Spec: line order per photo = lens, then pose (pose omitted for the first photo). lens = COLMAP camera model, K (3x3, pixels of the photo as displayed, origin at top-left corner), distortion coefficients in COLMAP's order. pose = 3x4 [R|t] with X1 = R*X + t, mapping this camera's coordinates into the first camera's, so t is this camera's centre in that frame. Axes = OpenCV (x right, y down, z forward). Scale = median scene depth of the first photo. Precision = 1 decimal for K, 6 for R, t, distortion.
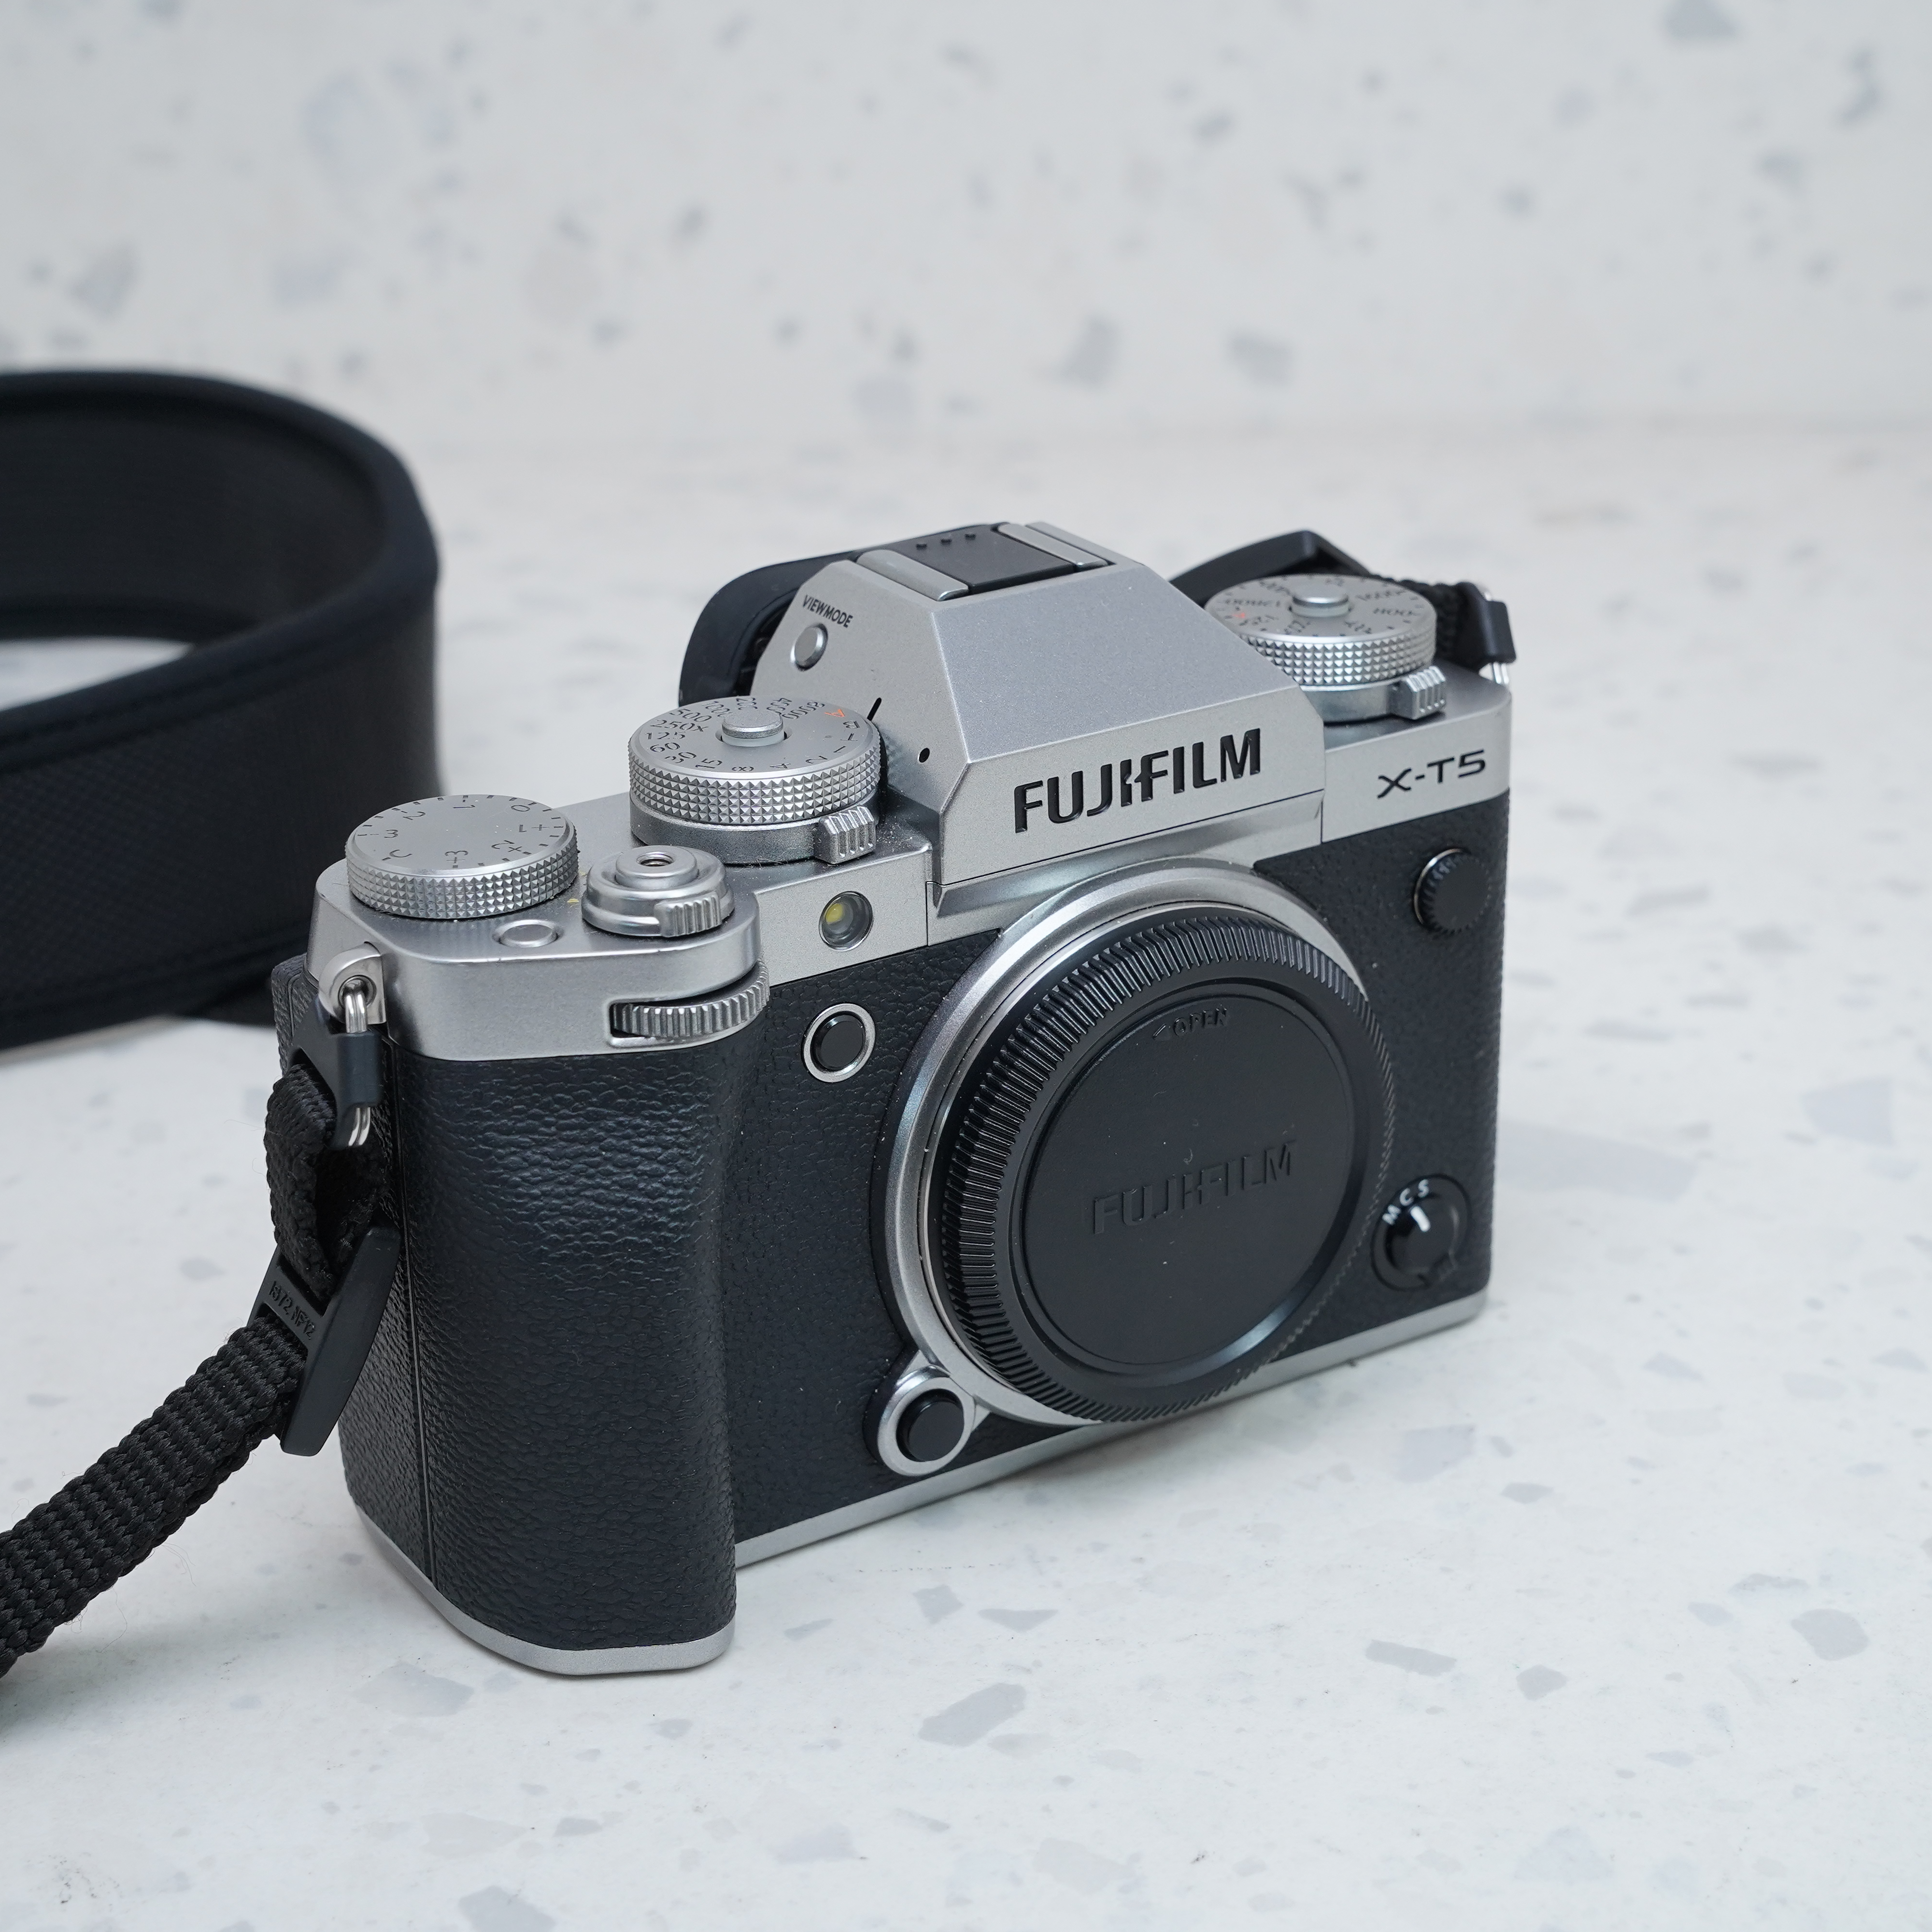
lens RADIAL K [[4086.0, 0, 967.3], [0, 4086.0, 961.0], [0, 0, 1]] dist [0.020900, 0.000000]
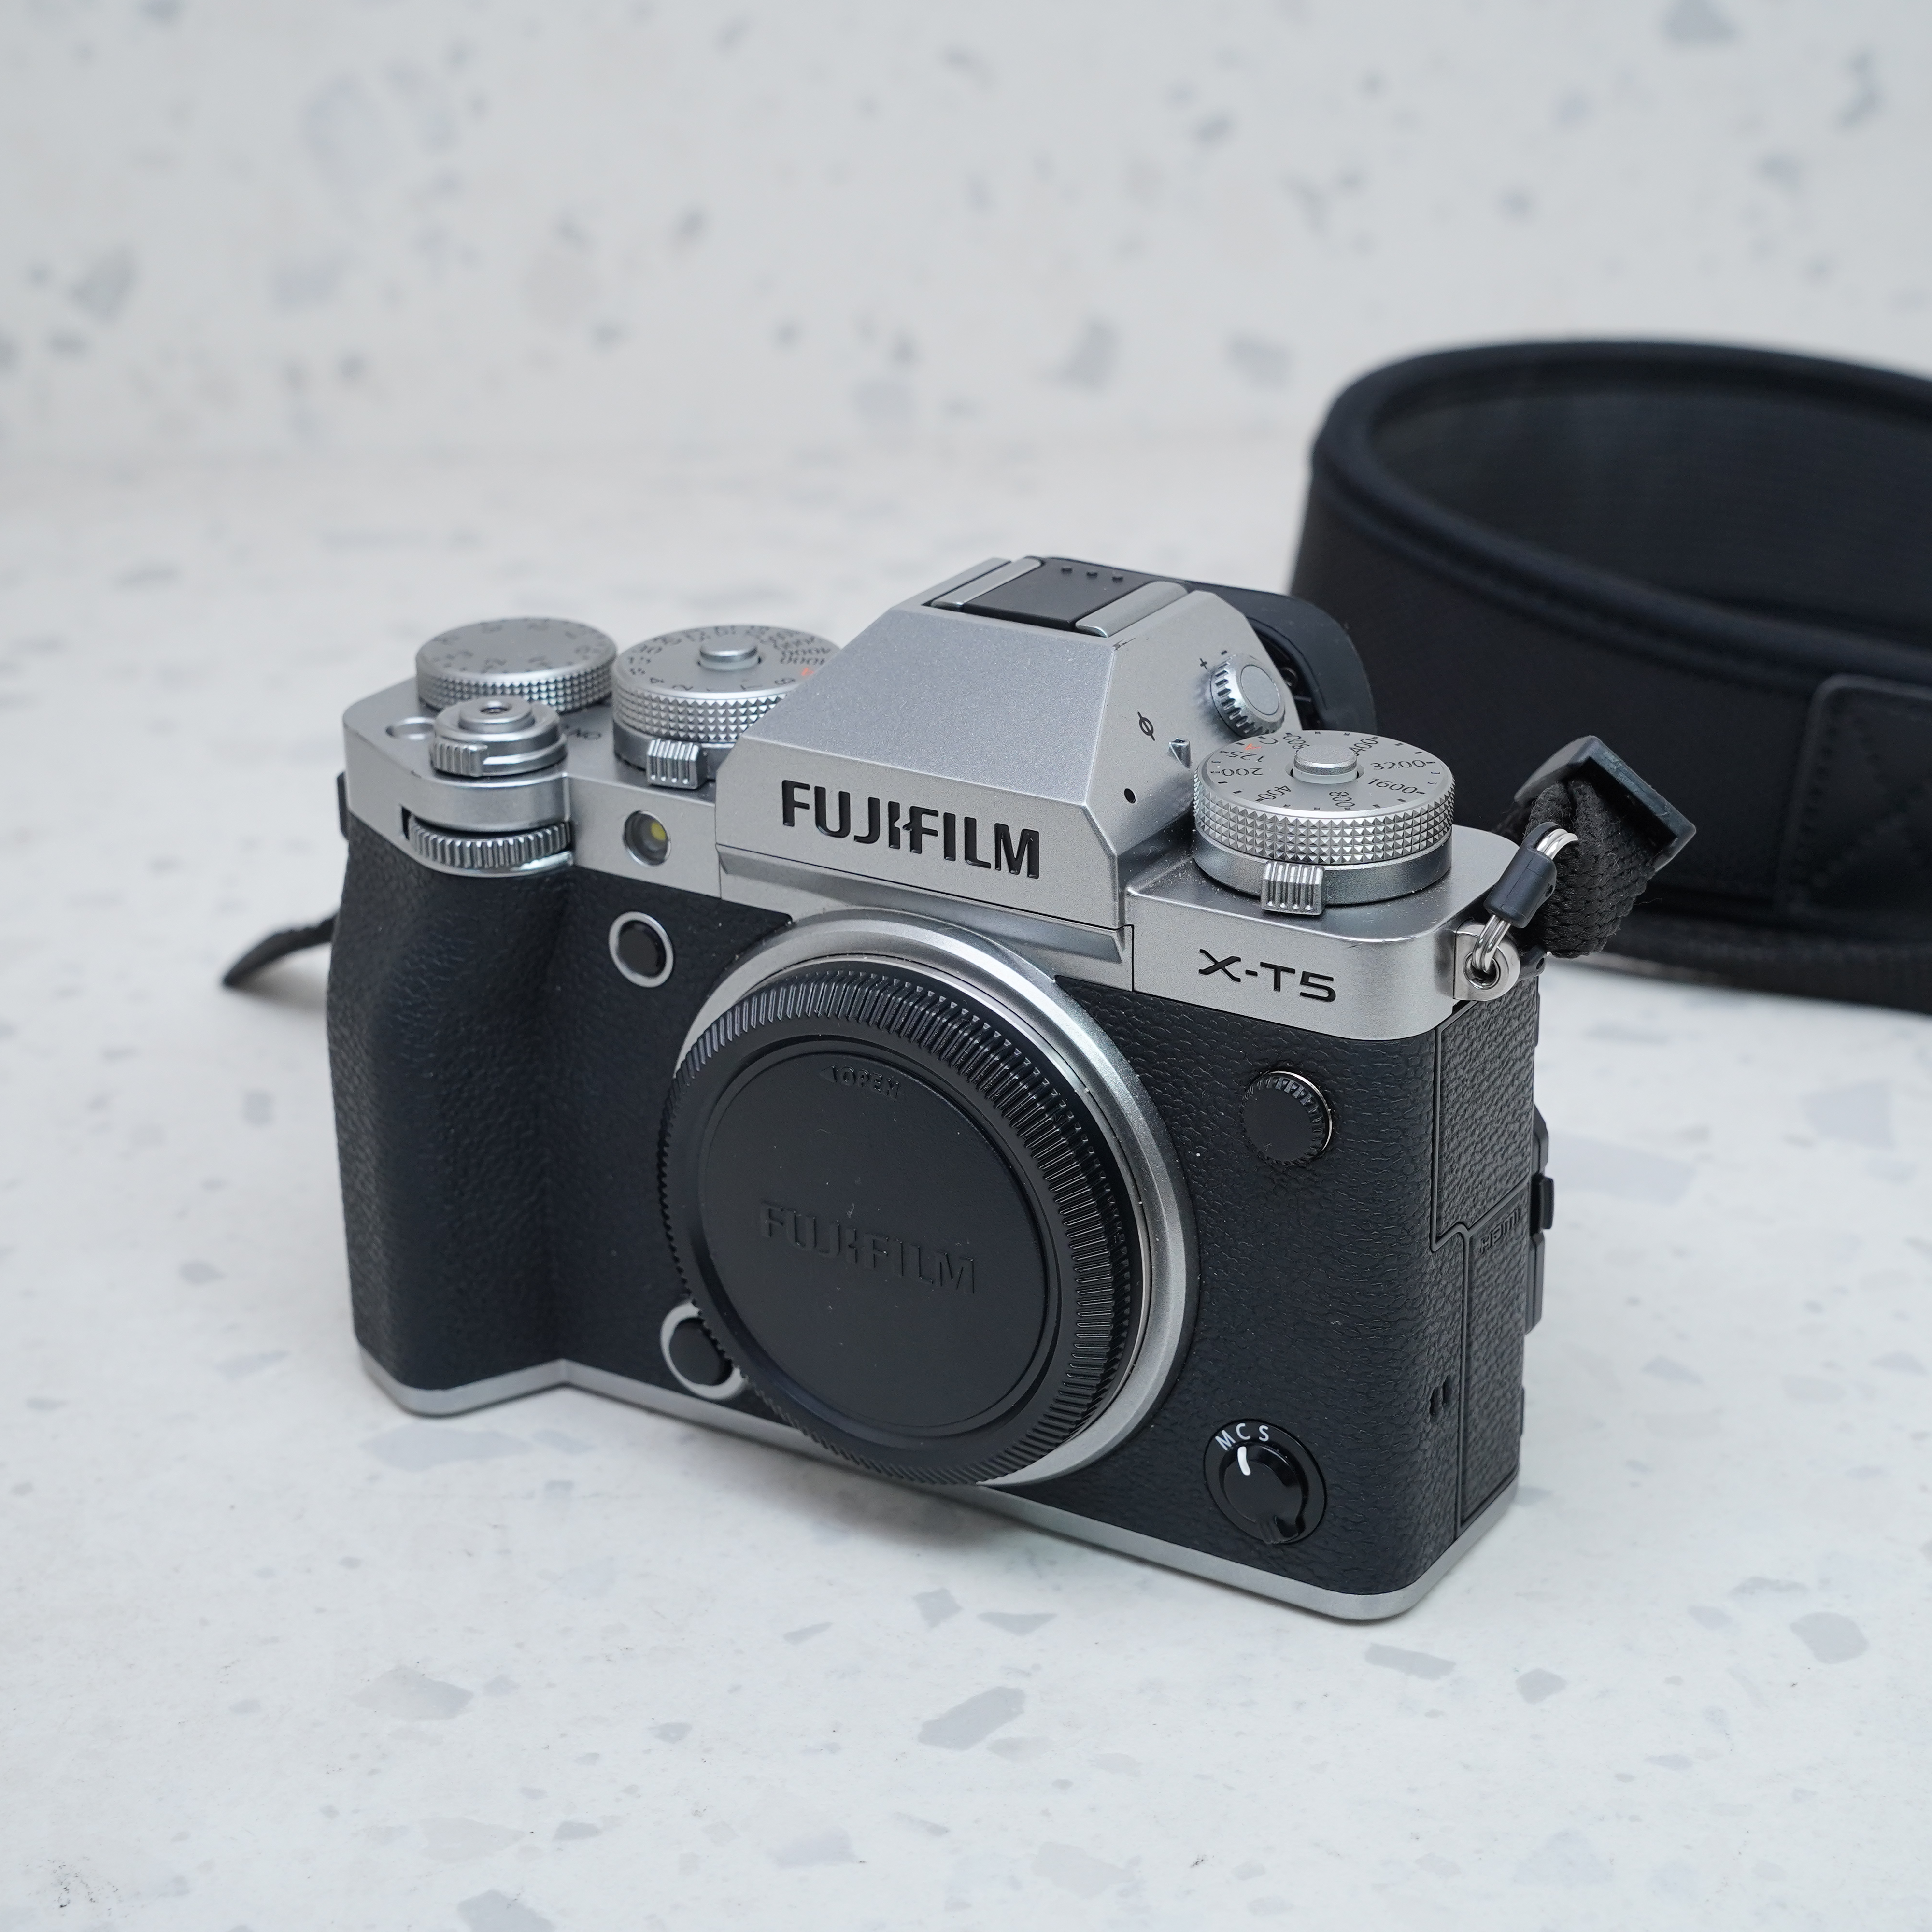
lens RADIAL K [[4086.0, 0, 967.4], [0, 4086.0, 970.8], [0, 0, 1]] dist [0.020900, 0.000000]
pose [[0.416341, 0.350789, -0.838813, 0.882922], [-0.344612, 0.914622, 0.211446, -0.225329], [0.841370, 0.201031, 0.501681, 0.525426]]
